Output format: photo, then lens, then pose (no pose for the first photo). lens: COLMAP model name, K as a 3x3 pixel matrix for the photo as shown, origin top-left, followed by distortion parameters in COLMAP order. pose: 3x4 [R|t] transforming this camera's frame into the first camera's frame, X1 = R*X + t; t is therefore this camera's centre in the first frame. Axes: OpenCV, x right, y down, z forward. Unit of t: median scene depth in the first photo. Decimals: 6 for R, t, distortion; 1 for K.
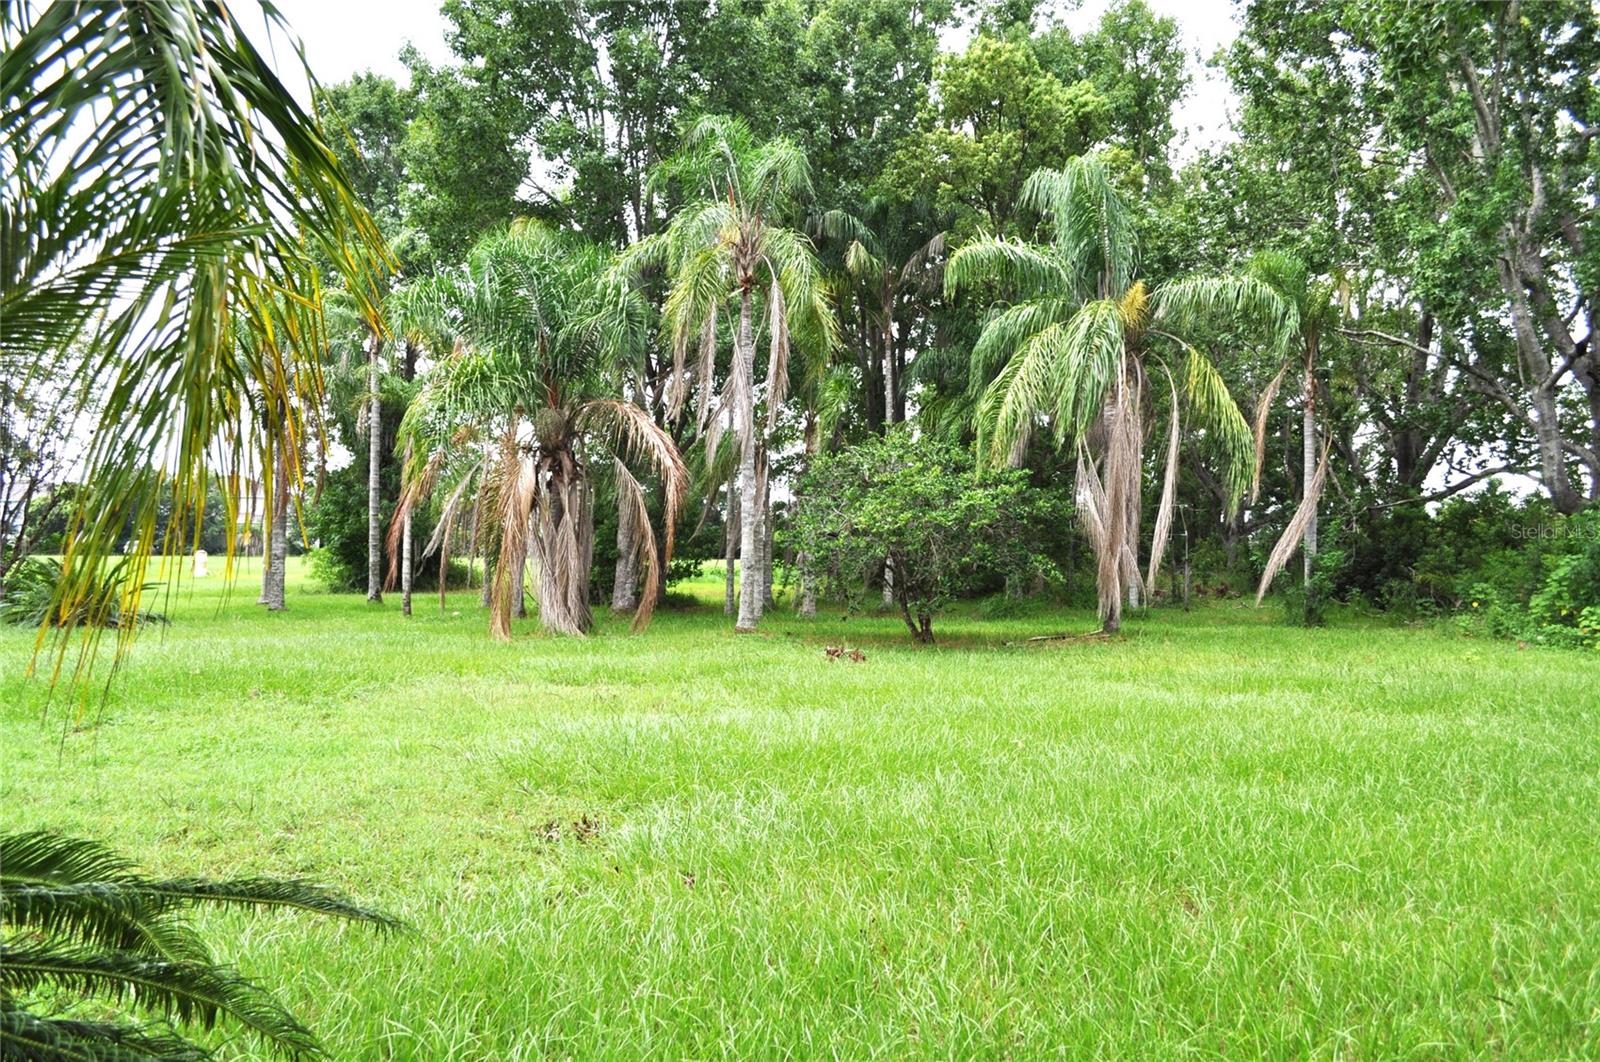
lens RADIAL K [[1241.9, 0, 804.3], [0, 1241.9, 531.7], [0, 0, 1]] dist [-0.012098, 0.002926]
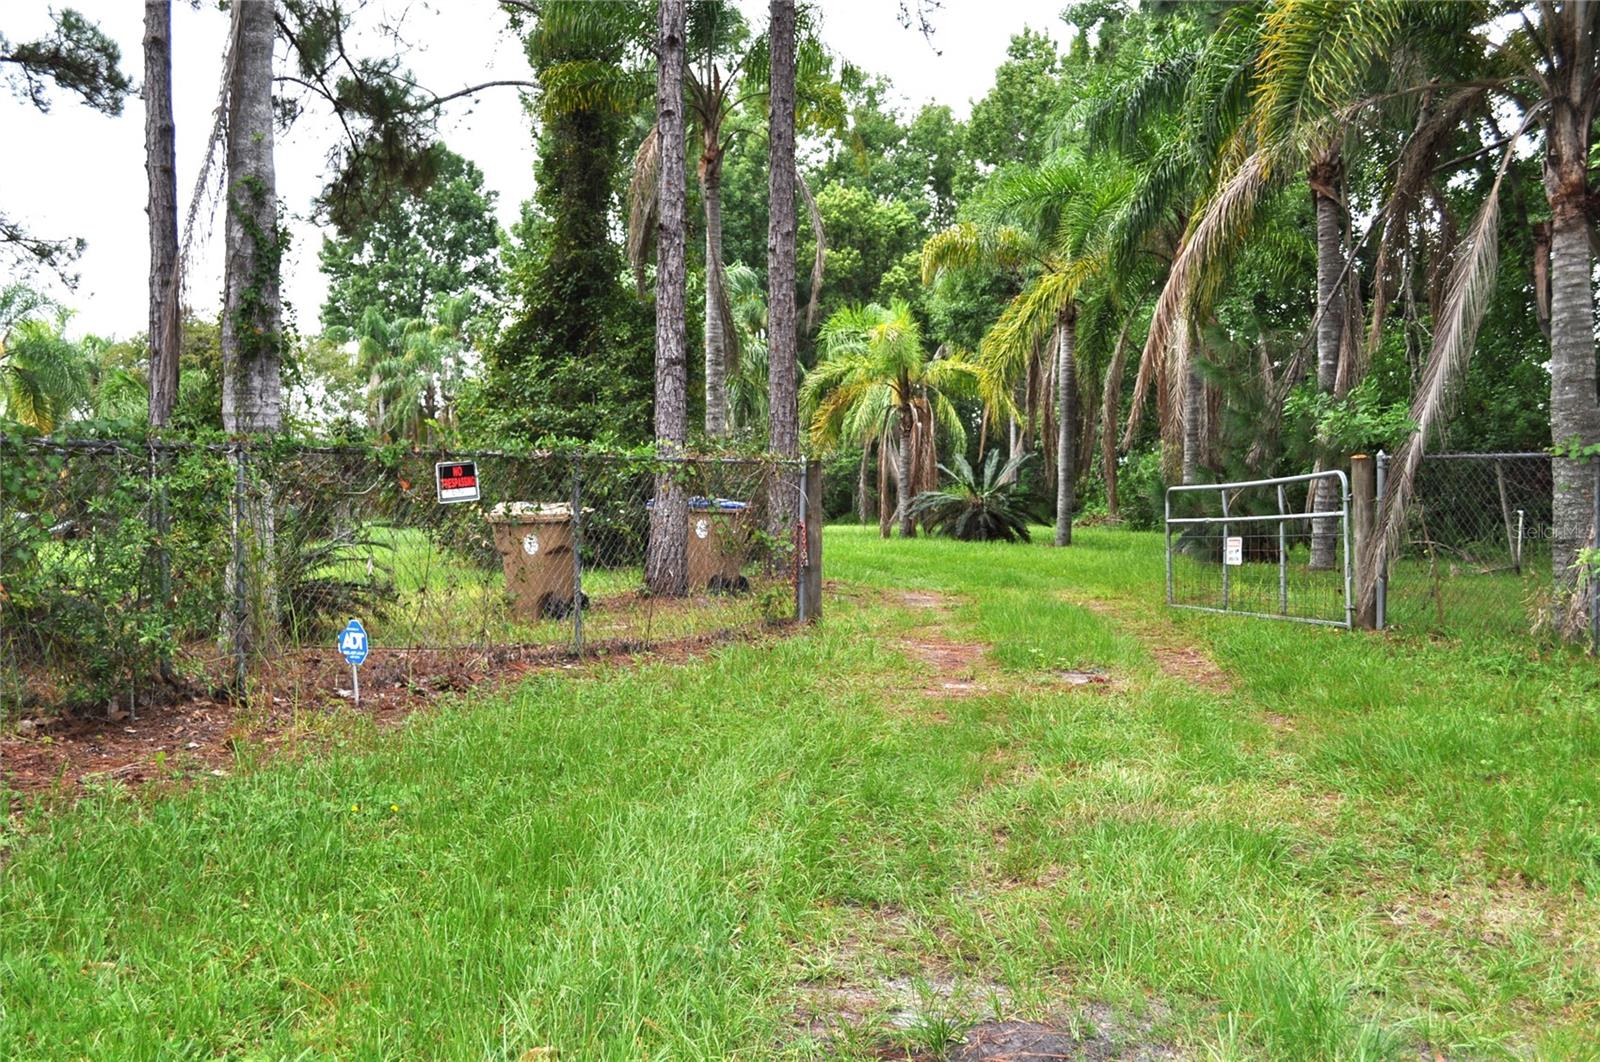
lens RADIAL K [[1611.7, 0, 824.2], [0, 1611.7, 535.5], [0, 0, 1]] dist [-0.014916, 0.000000]
pose [[0.986491, 0.018100, 0.162814, -0.308243], [-0.026757, 0.998333, 0.051134, -0.032852], [-0.161617, -0.054799, 0.985331, -1.589149]]
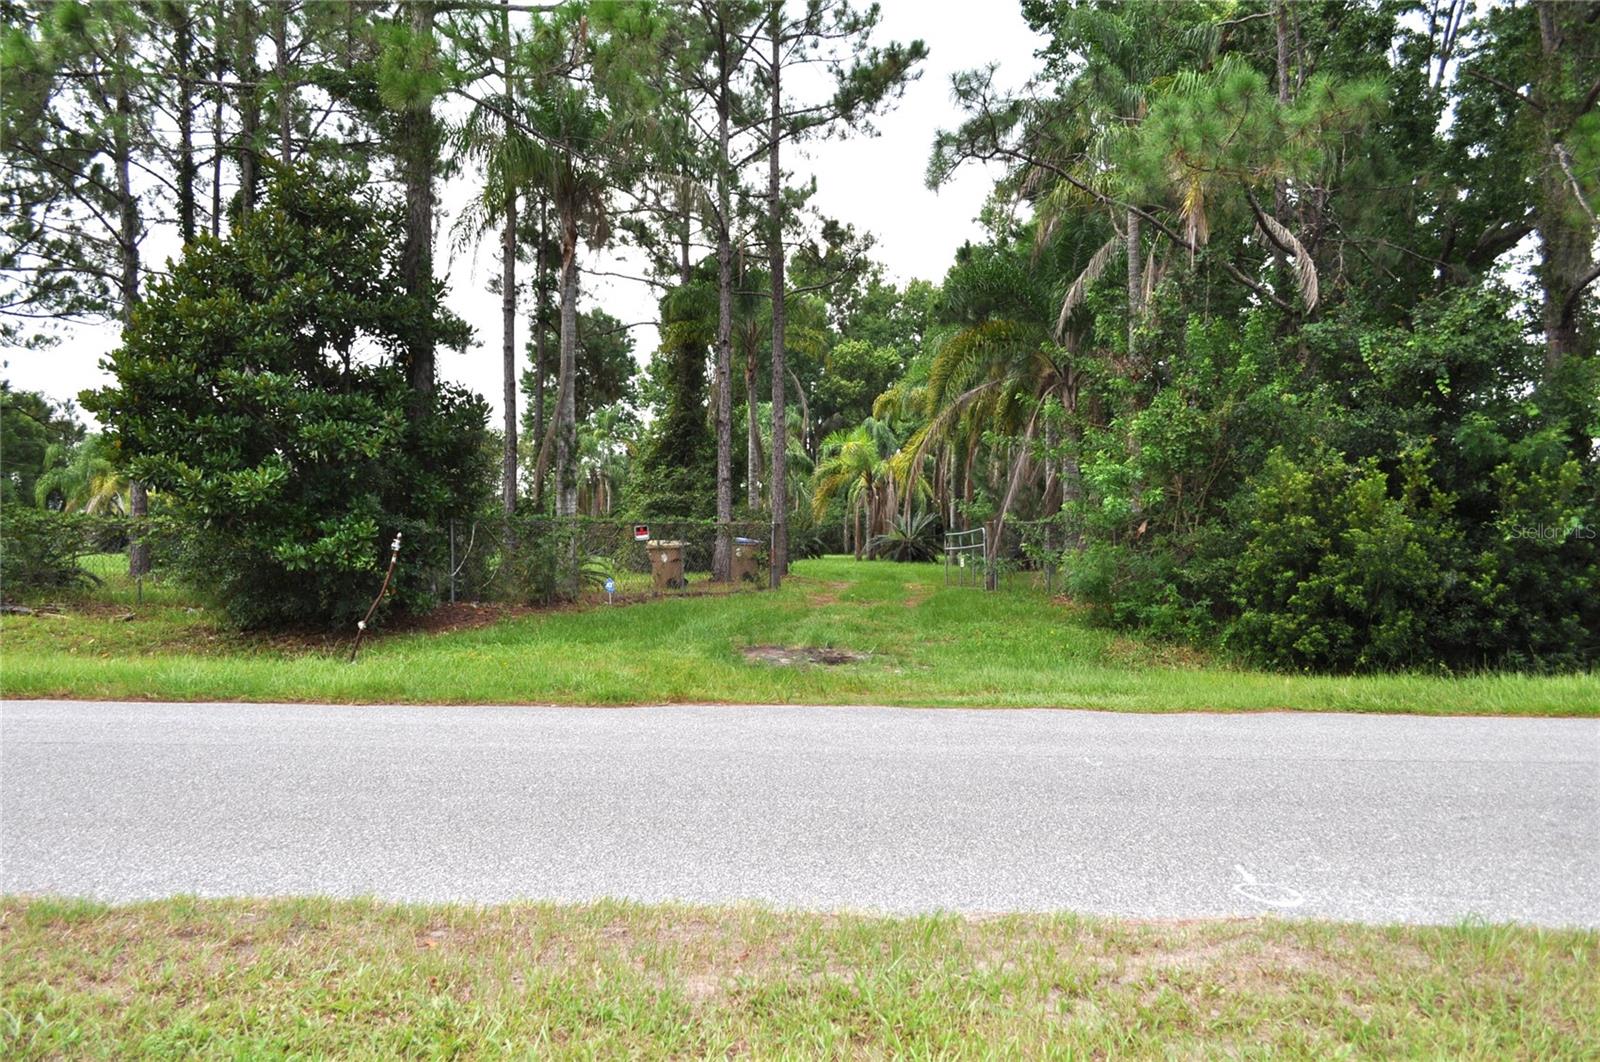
lens RADIAL K [[1241.9, 0, 796.2], [0, 1241.9, 534.0], [0, 0, 1]] dist [-0.012098, 0.002926]
pose [[0.994922, 0.022180, 0.098176, -0.310661], [-0.024826, 0.999359, 0.025811, -0.051818], [-0.097541, -0.028117, 0.994834, -2.187446]]
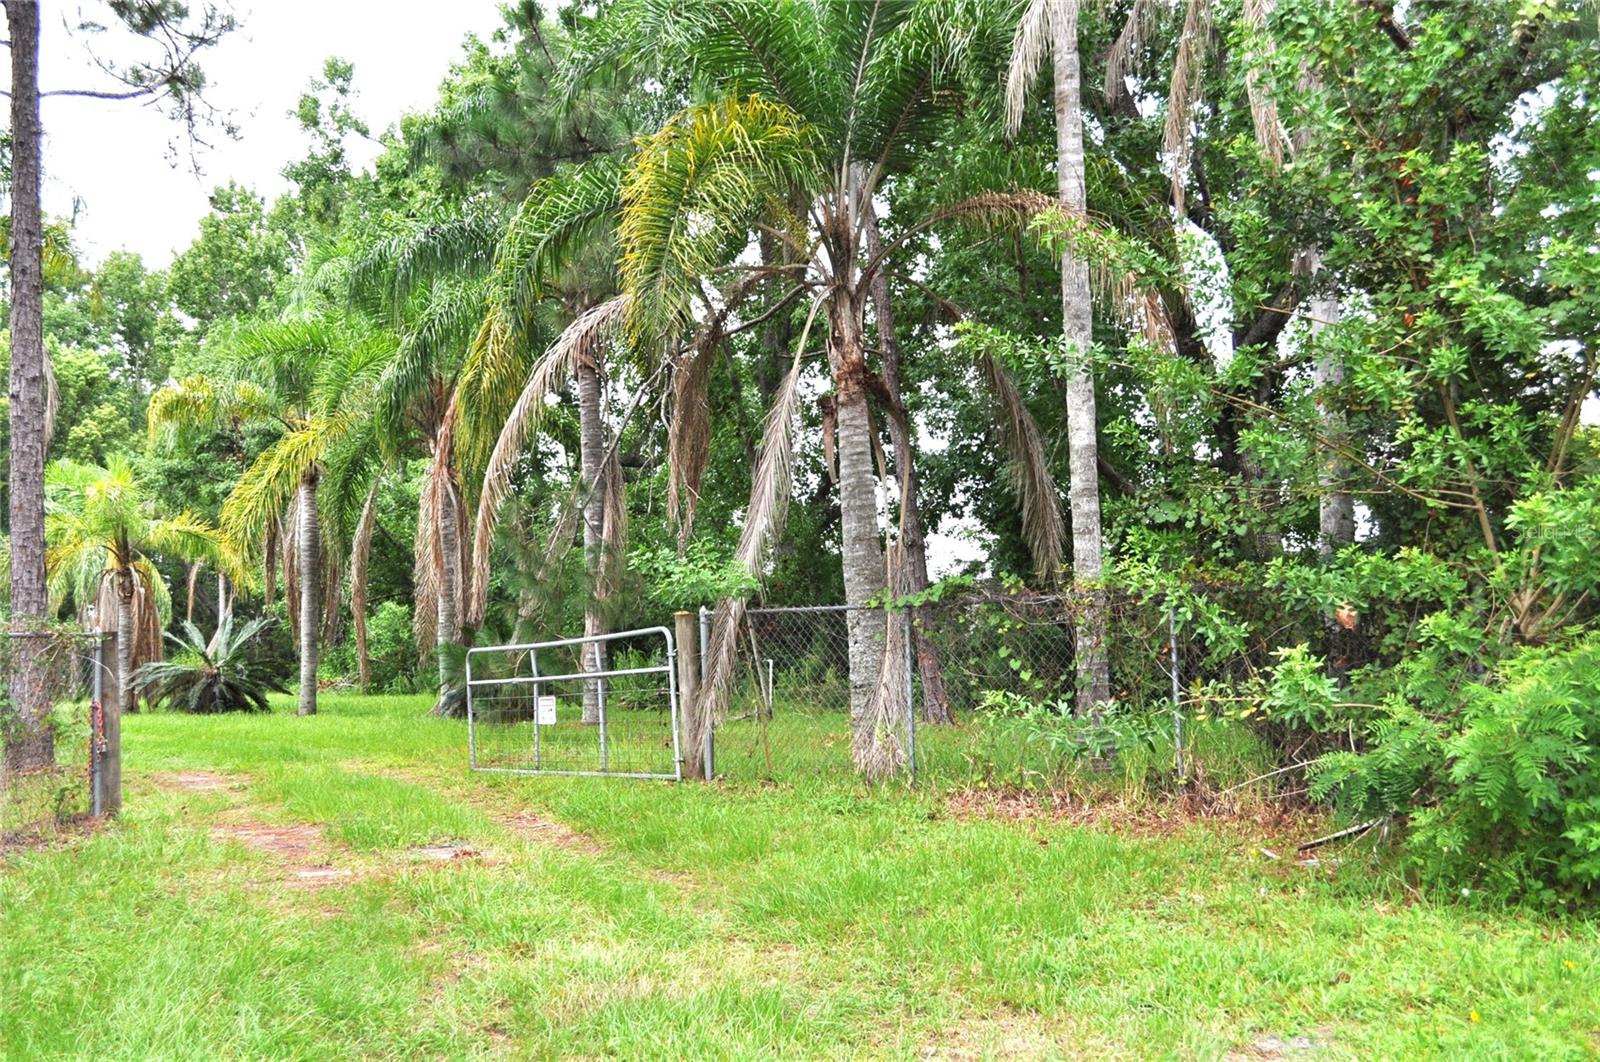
lens RADIAL K [[1611.7, 0, 784.8], [0, 1611.7, 534.0], [0, 0, 1]] dist [-0.014916, 0.000000]
pose [[0.806533, 0.033525, 0.590238, -0.352351], [-0.000360, 0.998418, -0.056218, -0.032301], [-0.591189, 0.045129, 0.805269, -1.554762]]
